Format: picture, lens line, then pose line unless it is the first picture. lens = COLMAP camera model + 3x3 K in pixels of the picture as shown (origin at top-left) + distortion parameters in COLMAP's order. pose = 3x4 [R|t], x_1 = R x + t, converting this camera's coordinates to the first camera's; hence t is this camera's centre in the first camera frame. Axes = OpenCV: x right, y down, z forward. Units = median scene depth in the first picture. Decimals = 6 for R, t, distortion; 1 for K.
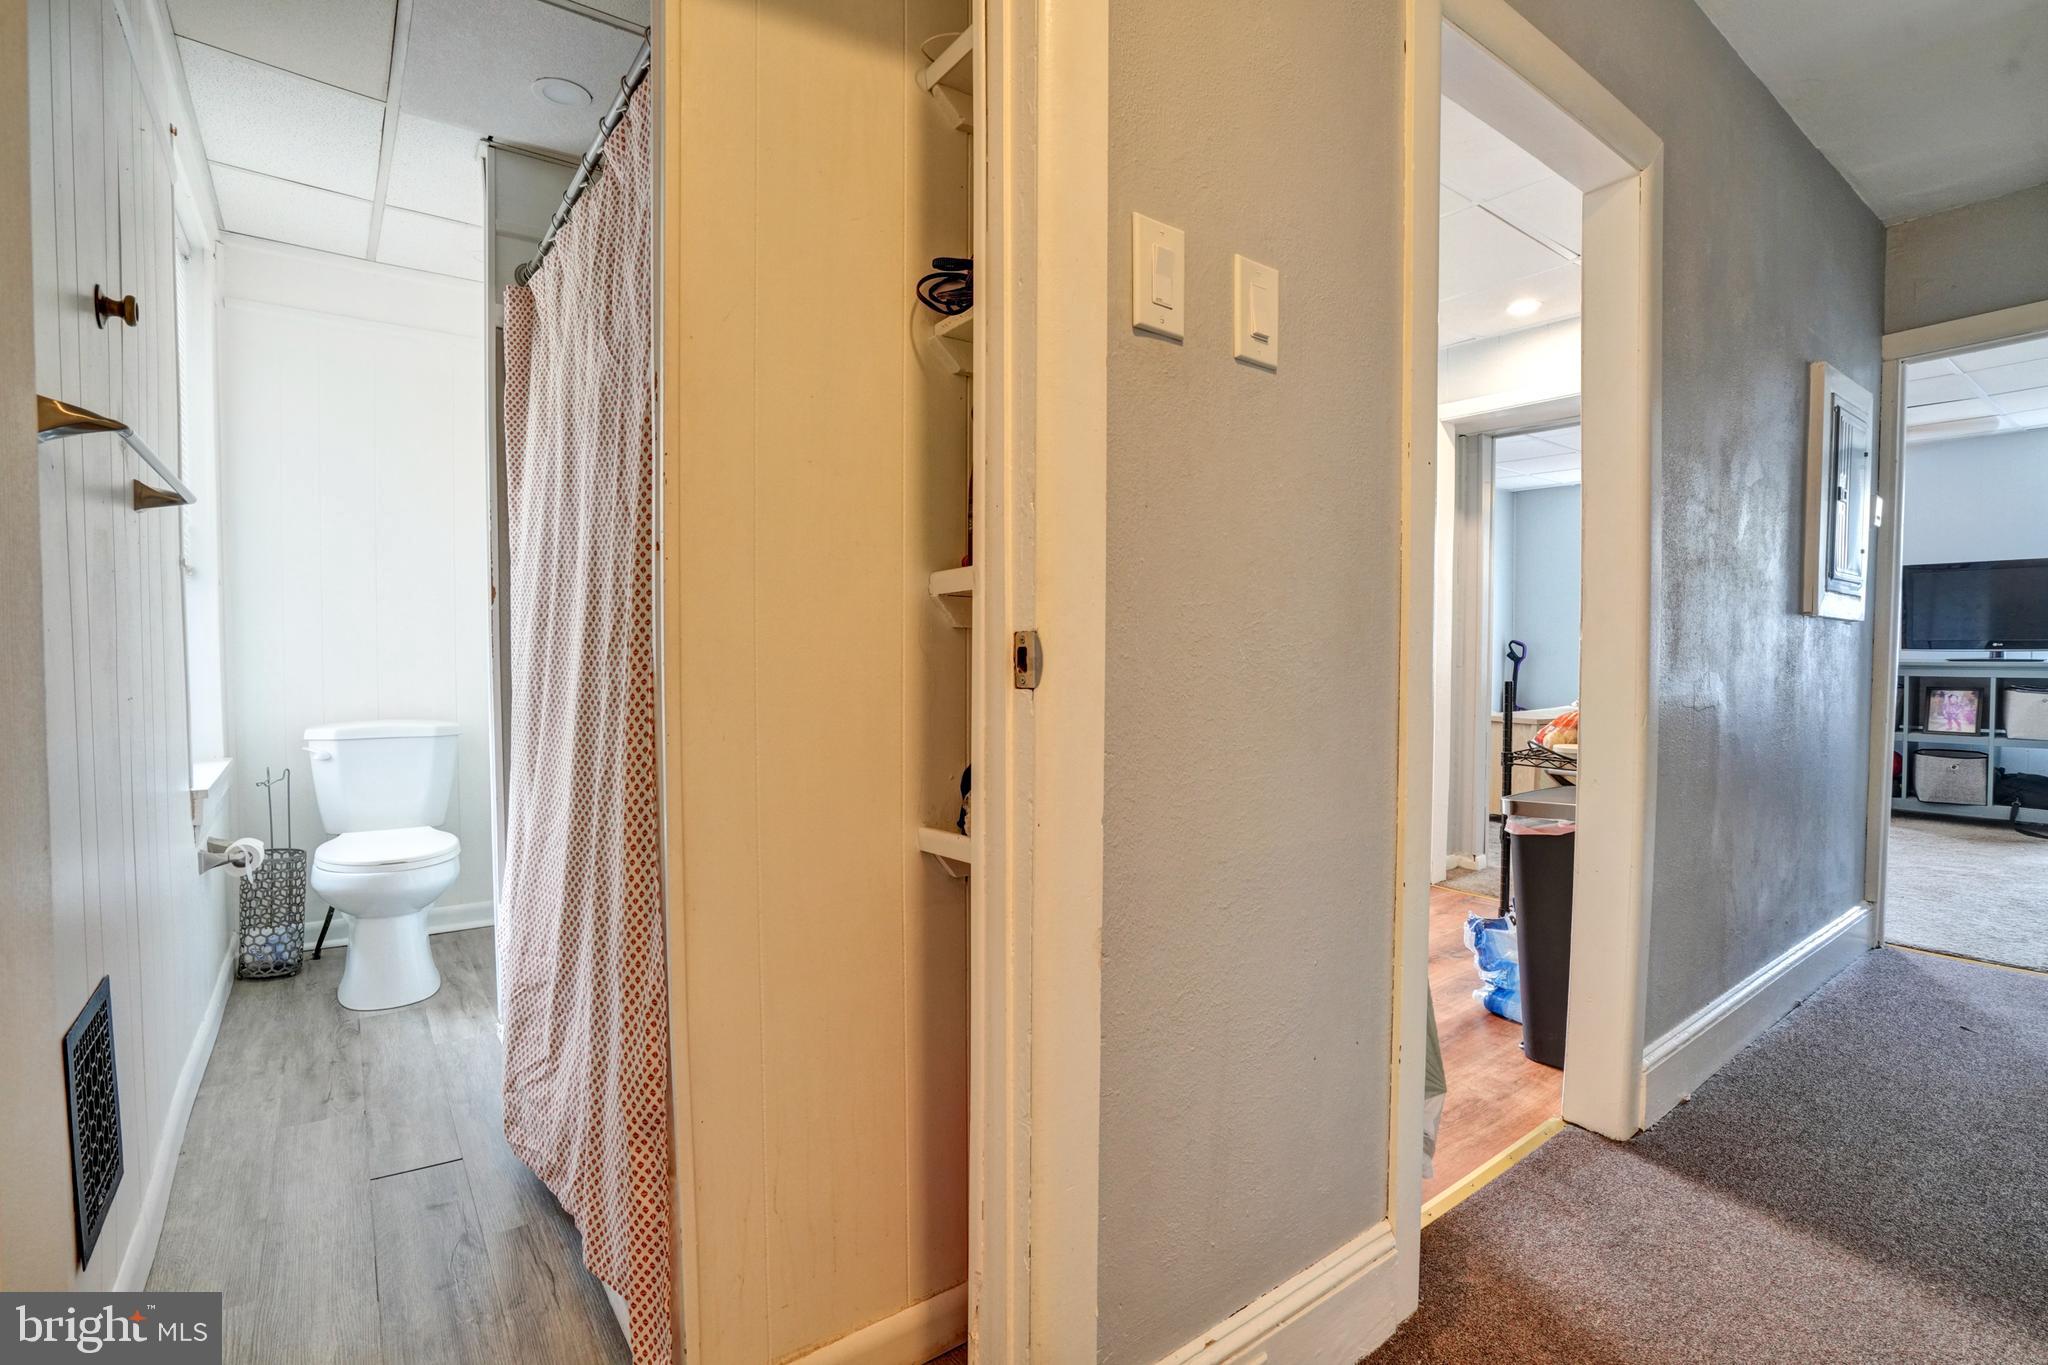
lens RADIAL K [[950.9, 0, 1028.0], [0, 950.9, 686.5], [0, 0, 1]] dist [-0.049541, 0.018262]
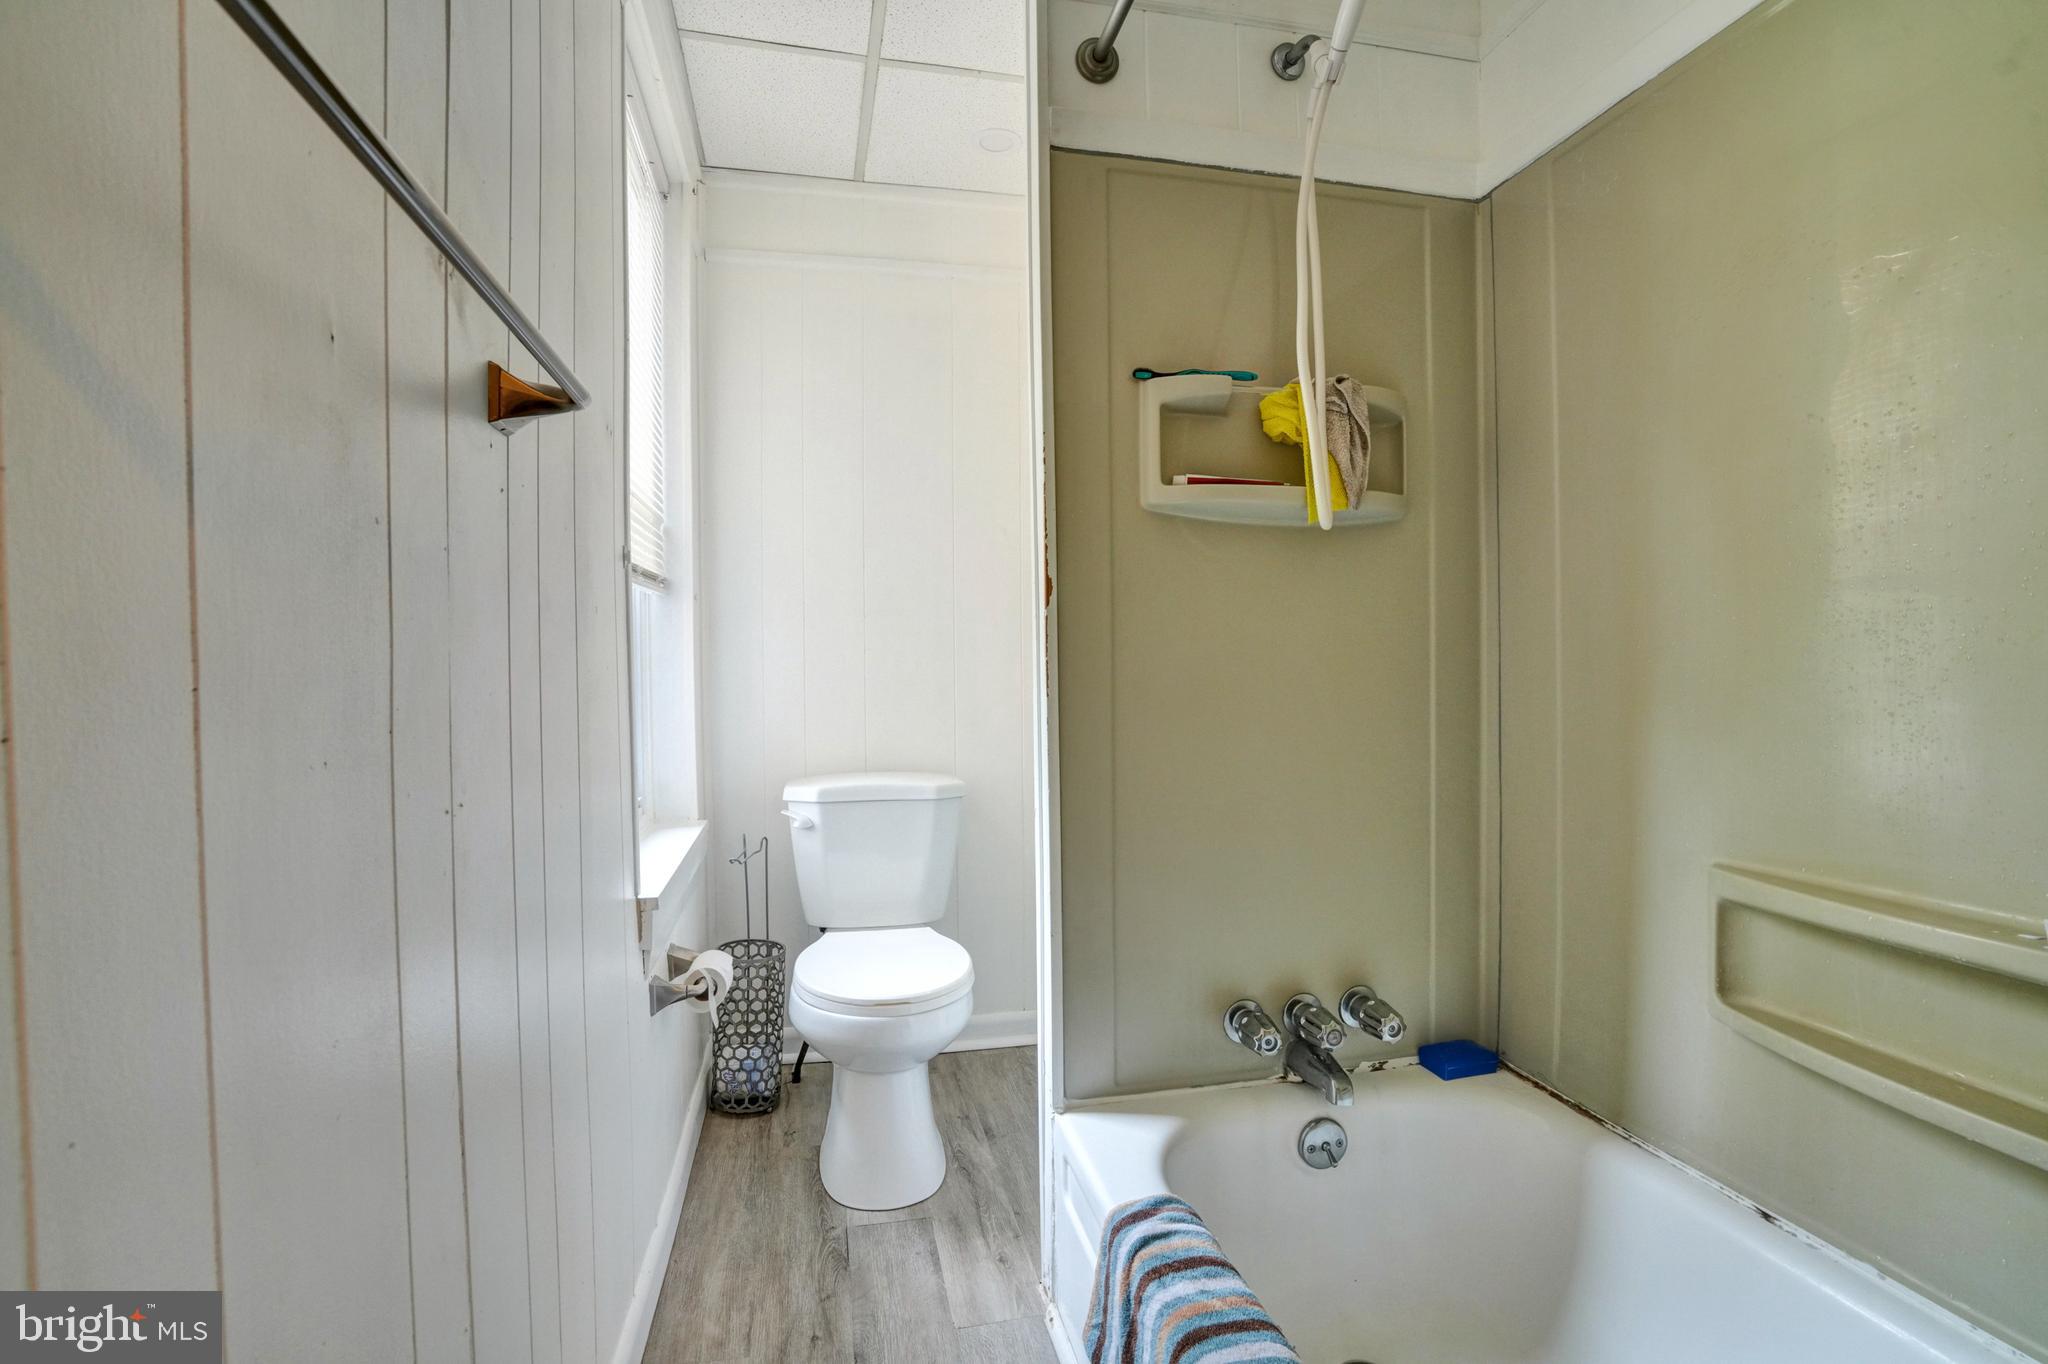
lens RADIAL K [[950.9, 0, 1037.3], [0, 950.9, 677.0], [0, 0, 1]] dist [-0.049541, 0.018262]
pose [[0.916733, -0.011645, -0.399331, -0.301392], [0.000718, 0.999621, -0.027502, -0.023620], [0.399500, 0.024925, 0.916394, 0.400162]]
